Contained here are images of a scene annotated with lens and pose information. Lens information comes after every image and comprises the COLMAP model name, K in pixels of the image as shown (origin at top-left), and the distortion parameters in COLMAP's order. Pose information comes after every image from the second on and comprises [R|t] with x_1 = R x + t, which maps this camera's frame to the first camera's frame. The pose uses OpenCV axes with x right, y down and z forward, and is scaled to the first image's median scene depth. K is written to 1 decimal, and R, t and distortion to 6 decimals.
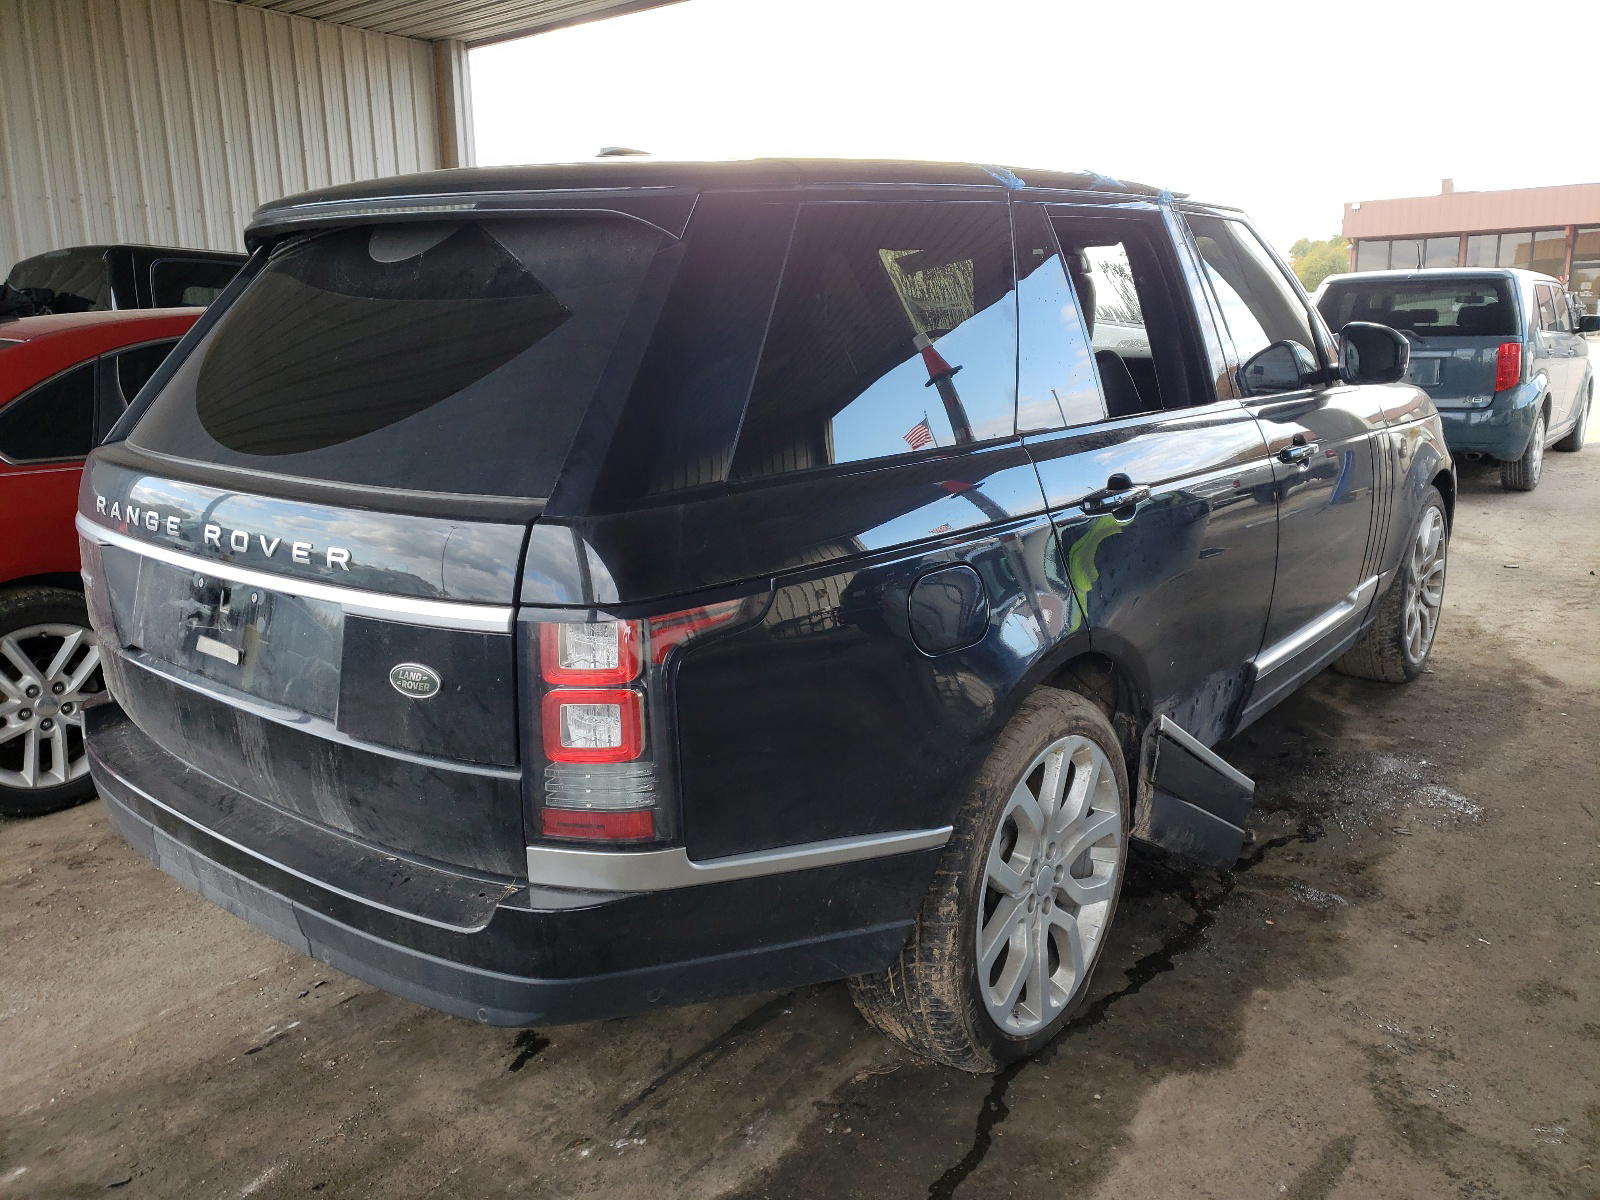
lens RADIAL K [[1239.7, 0, 801.0], [0, 1239.7, 605.2], [0, 0, 1]] dist [-0.000798, -0.000003]
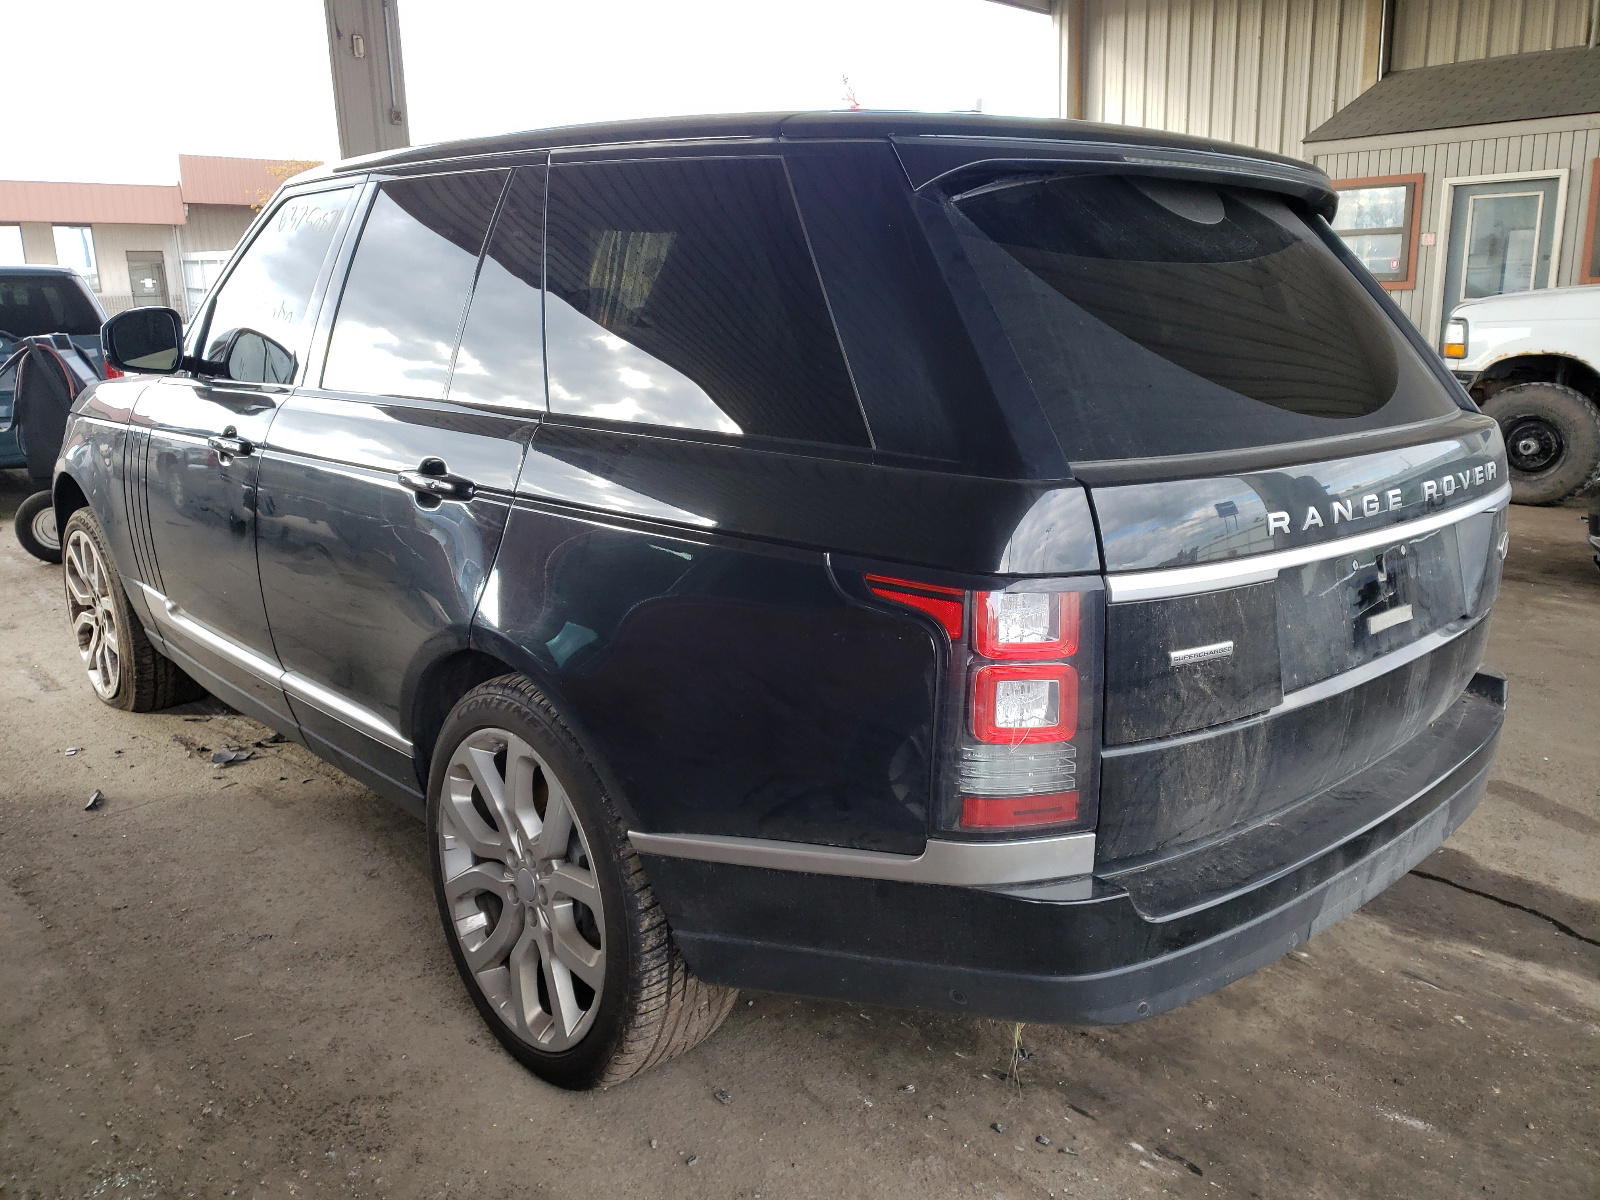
lens RADIAL K [[1239.7, 0, 801.1], [0, 1239.7, 592.5], [0, 0, 1]] dist [-0.000798, -0.000003]
pose [[0.136384, -0.217144, 0.966565, -1.409963], [0.234282, 0.955075, 0.181505, -0.257369], [-0.962555, 0.201694, 0.181130, 1.216305]]
